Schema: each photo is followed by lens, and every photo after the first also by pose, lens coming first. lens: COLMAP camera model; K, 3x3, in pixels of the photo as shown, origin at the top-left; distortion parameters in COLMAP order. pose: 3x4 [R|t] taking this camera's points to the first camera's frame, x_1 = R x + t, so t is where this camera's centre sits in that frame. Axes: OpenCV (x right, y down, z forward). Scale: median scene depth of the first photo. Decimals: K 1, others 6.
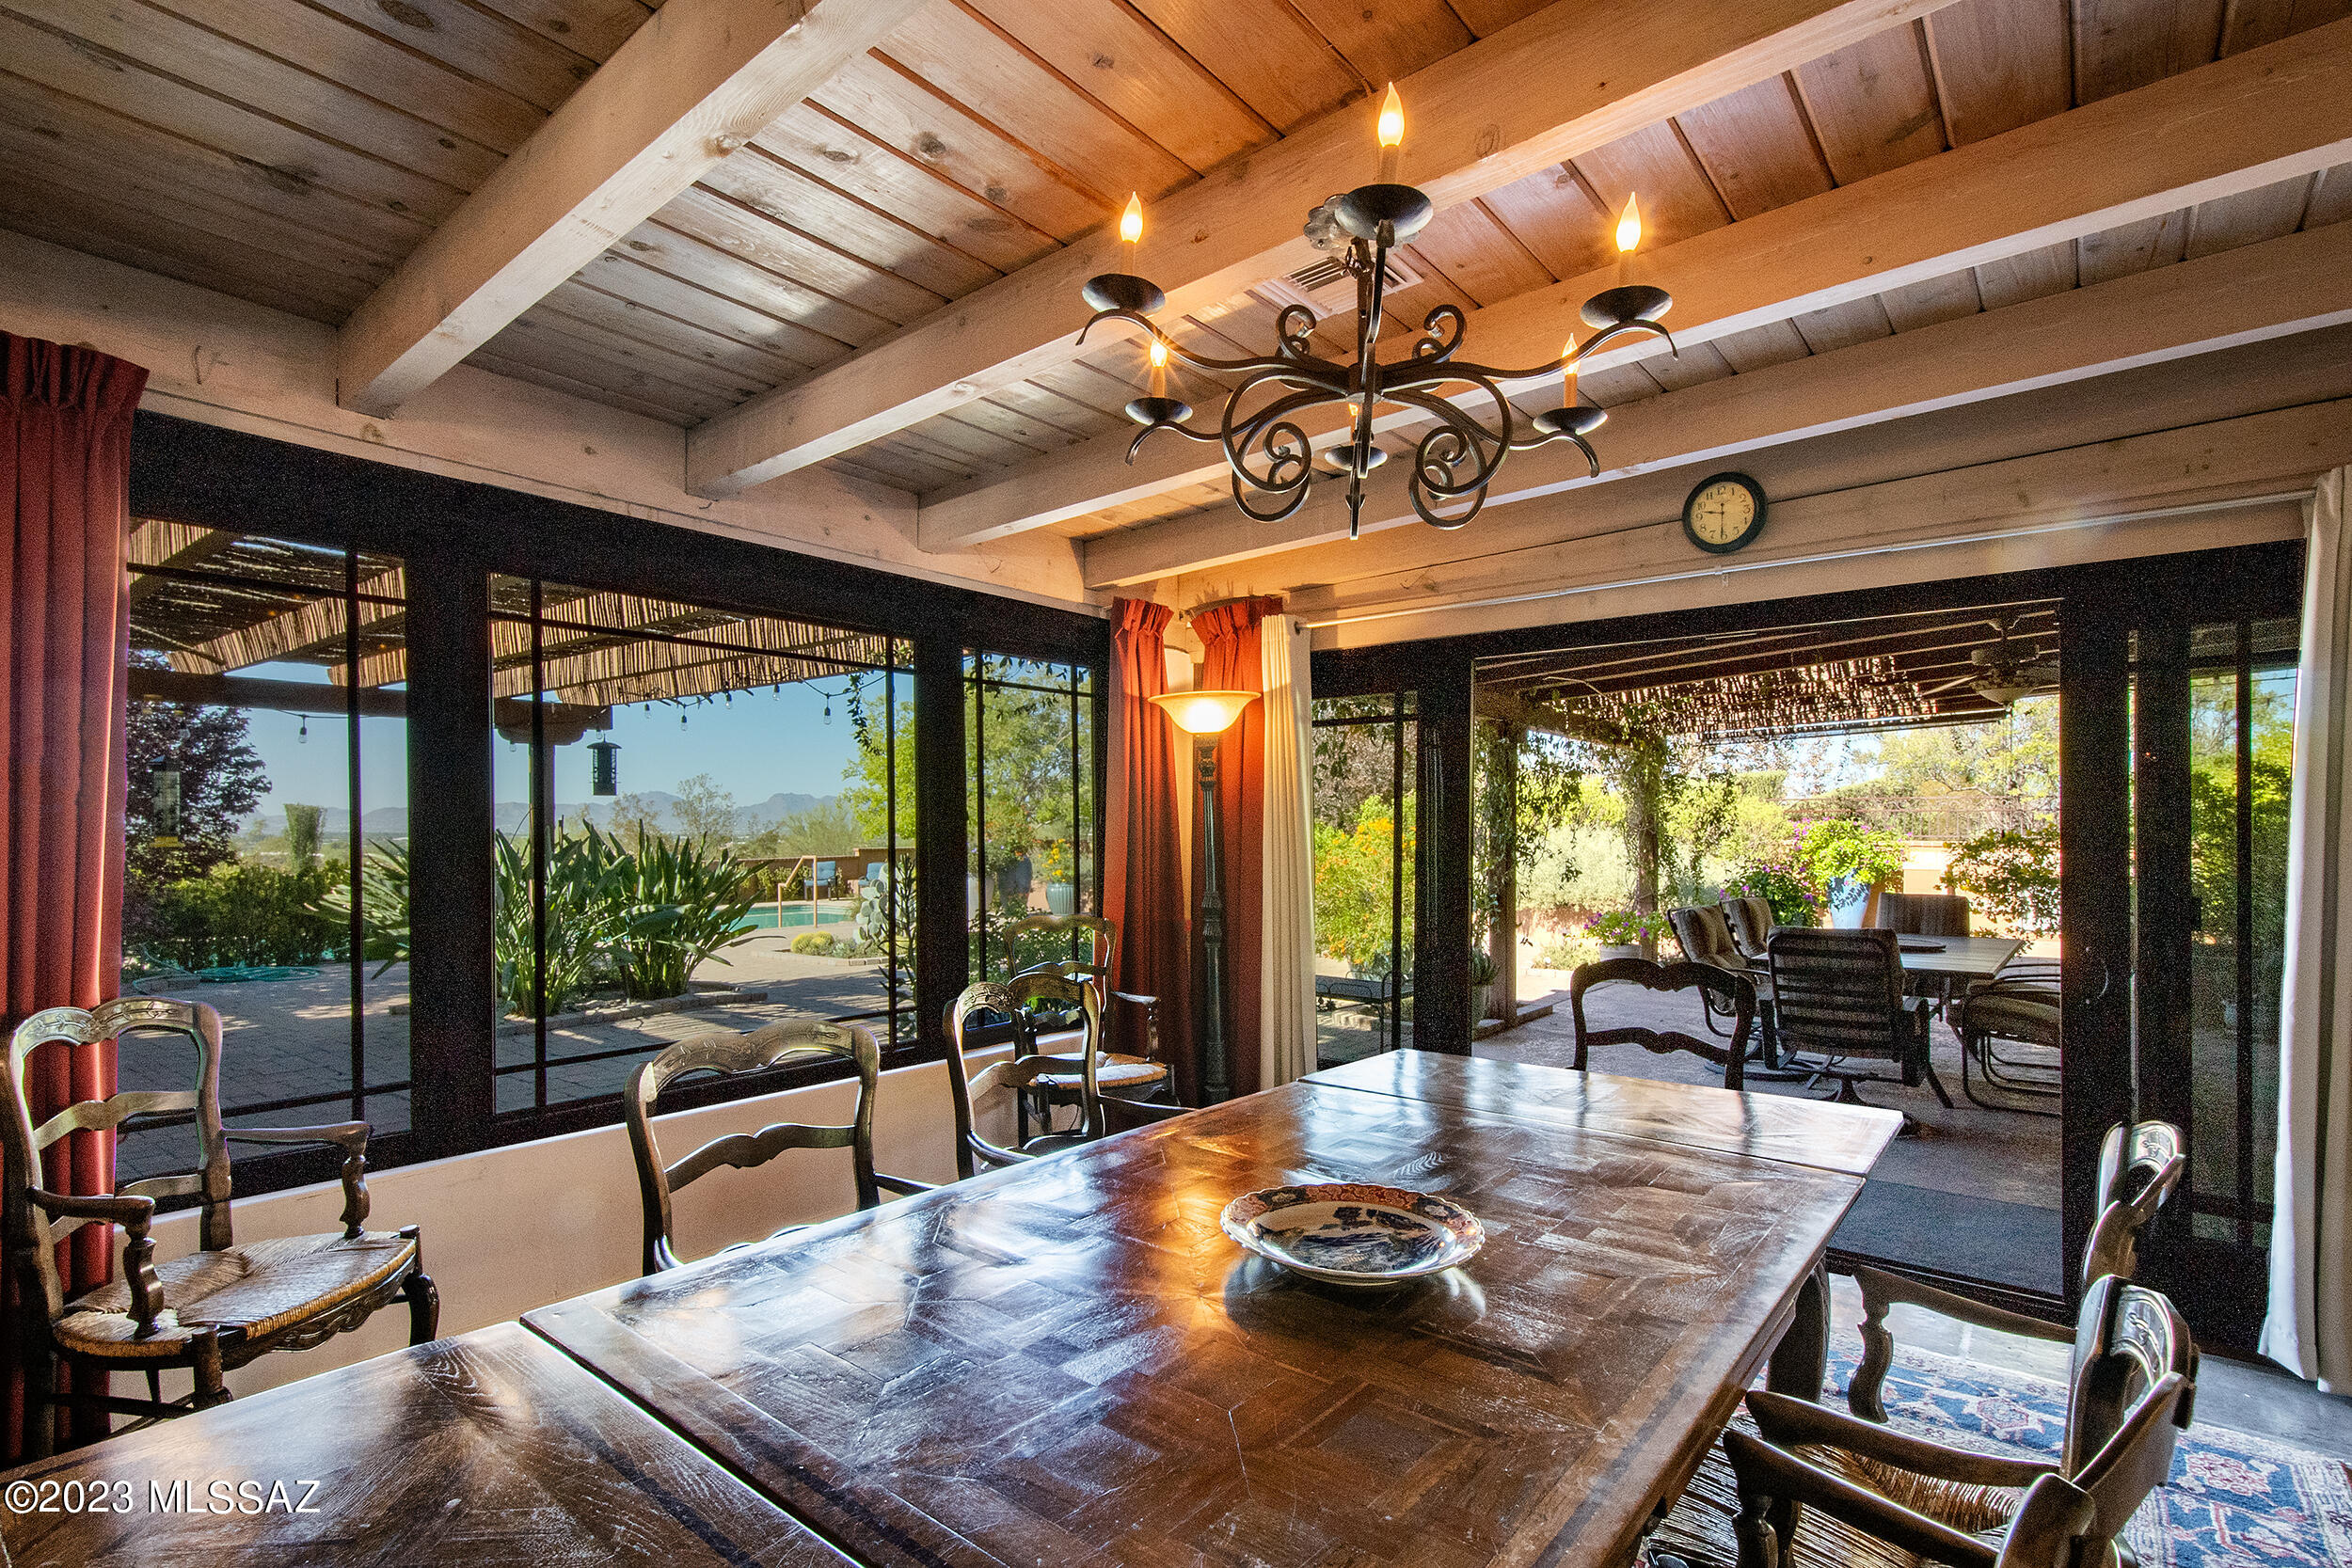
lens RADIAL K [[1154.6, 0, 1104.4], [0, 1154.6, 815.1], [0, 0, 1]] dist [-0.011238, 0.002100]
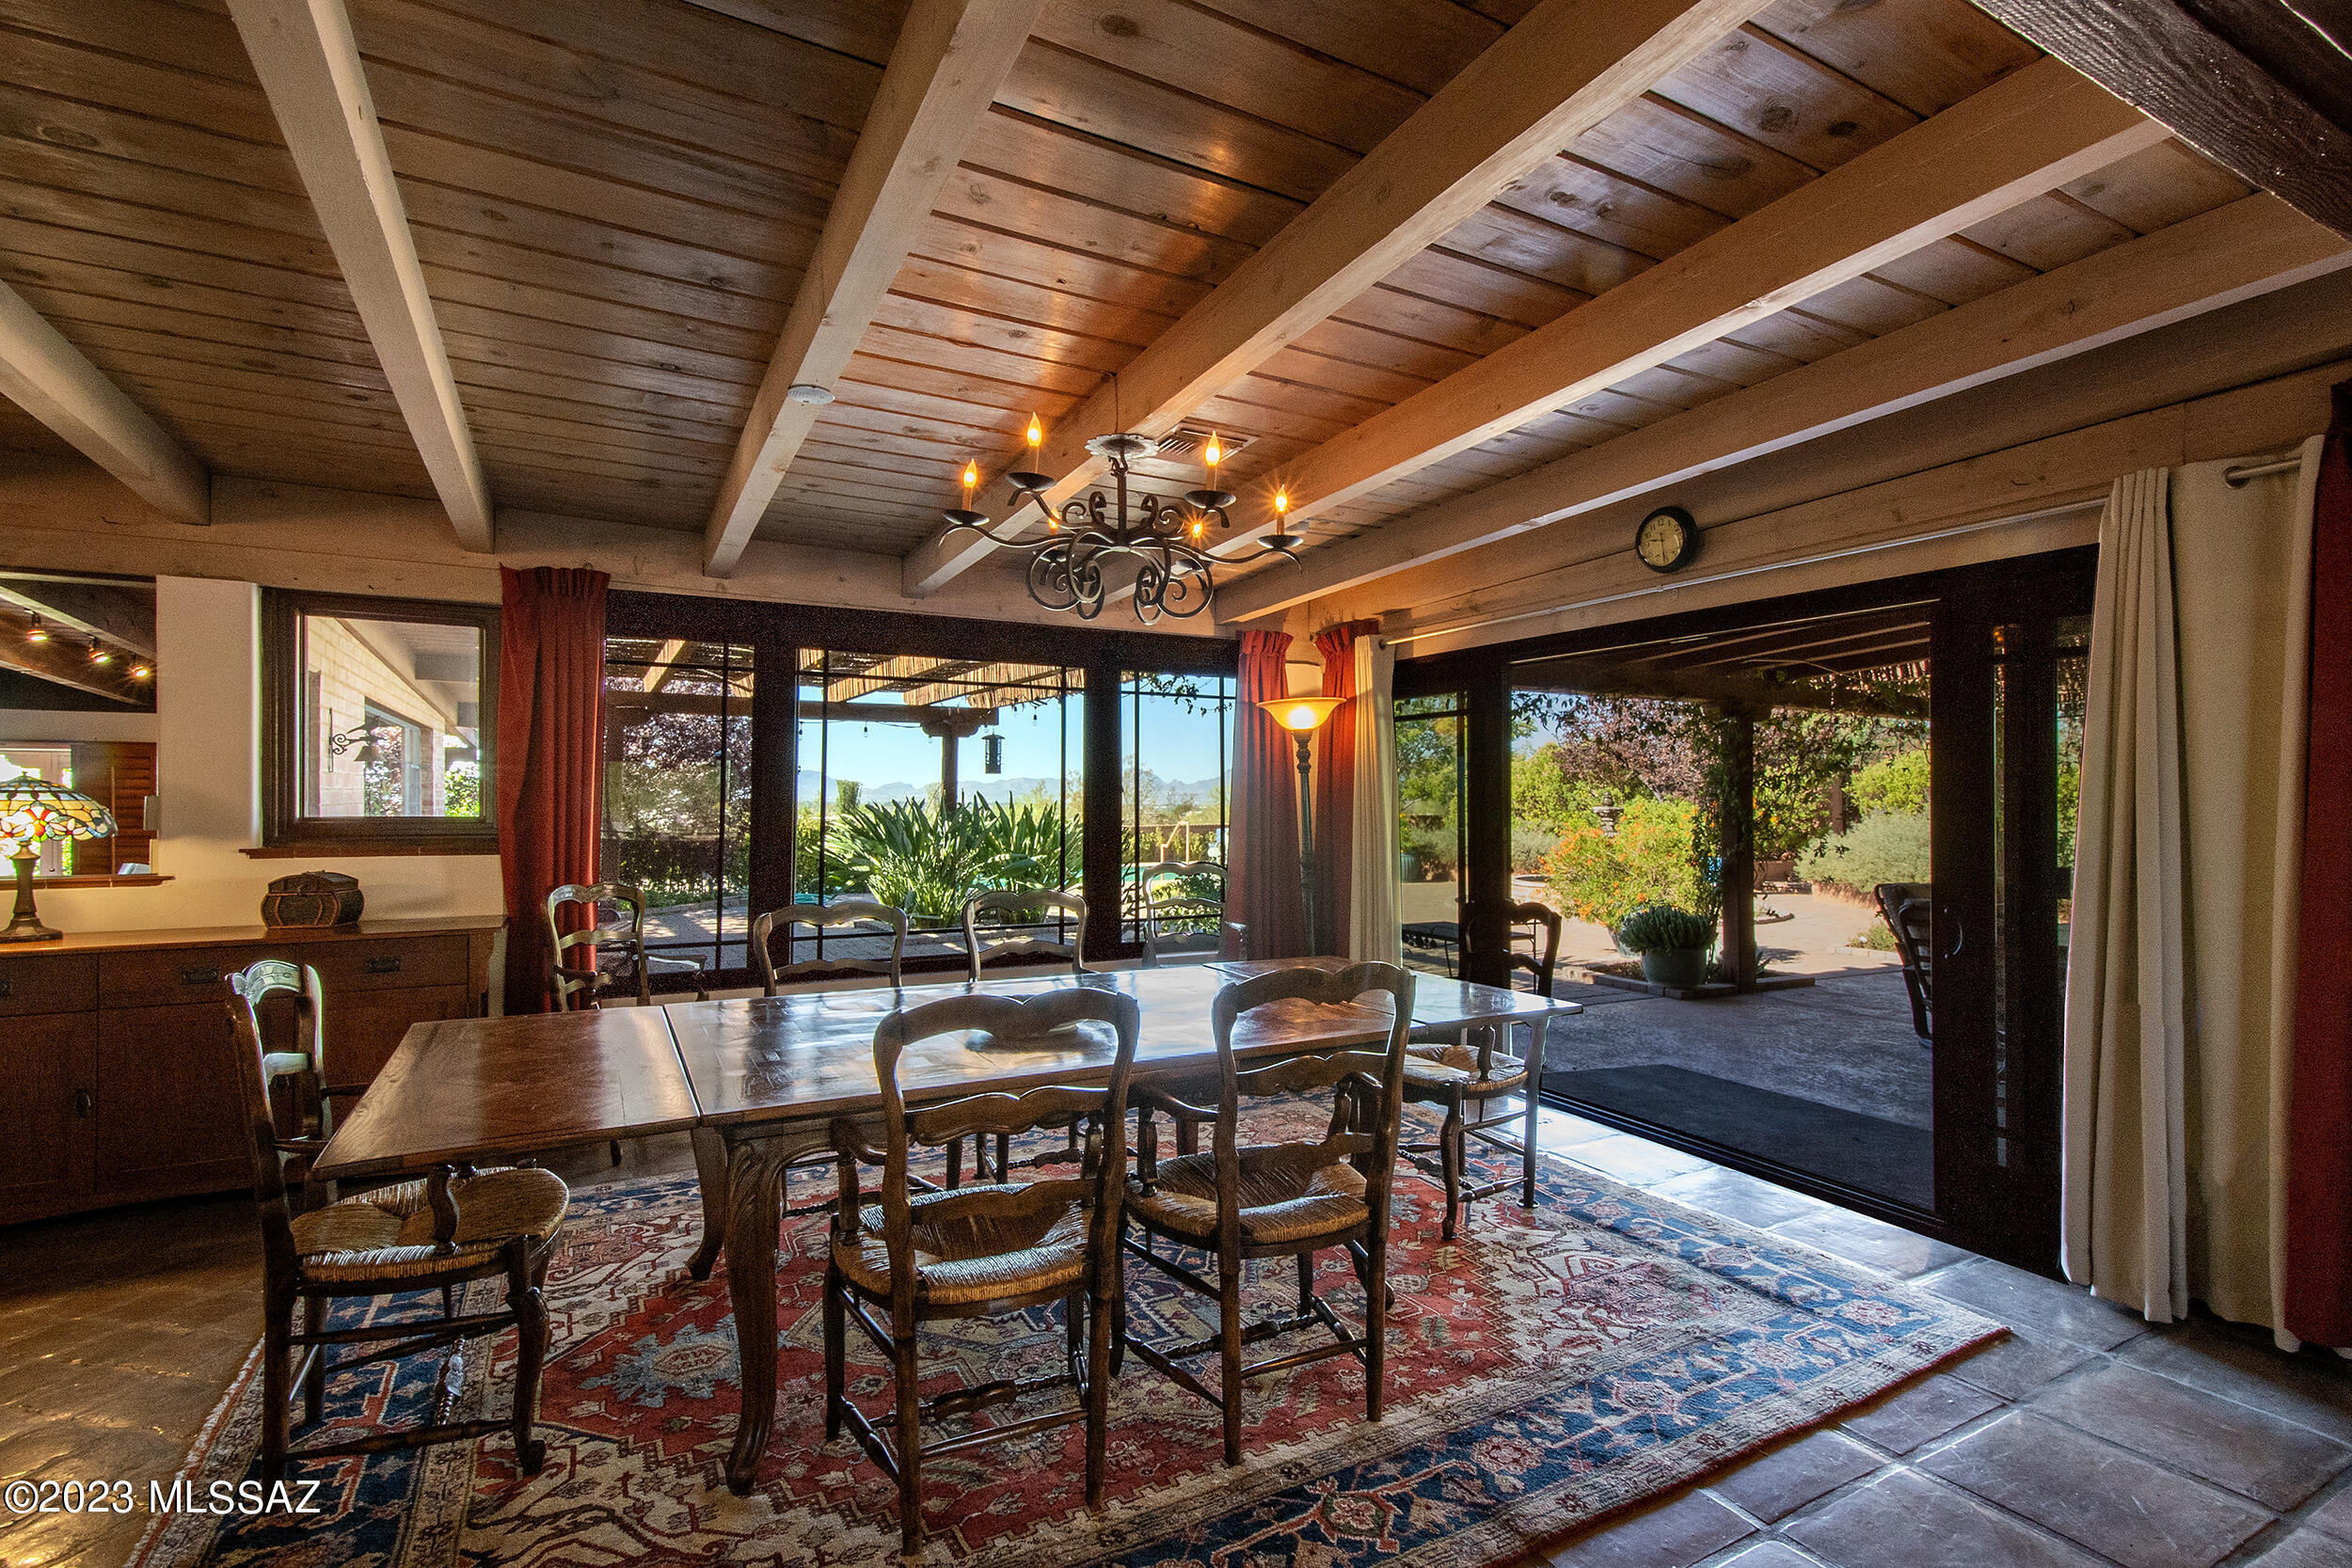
lens RADIAL K [[1073.4, 0, 1185.3], [0, 1073.4, 800.8], [0, 0, 1]] dist [0.013996, -0.003113]
pose [[0.933644, 0.001358, -0.358199, 0.431978], [0.005093, 0.999841, 0.017064, -0.008292], [0.358165, -0.017756, 0.933489, -0.228093]]
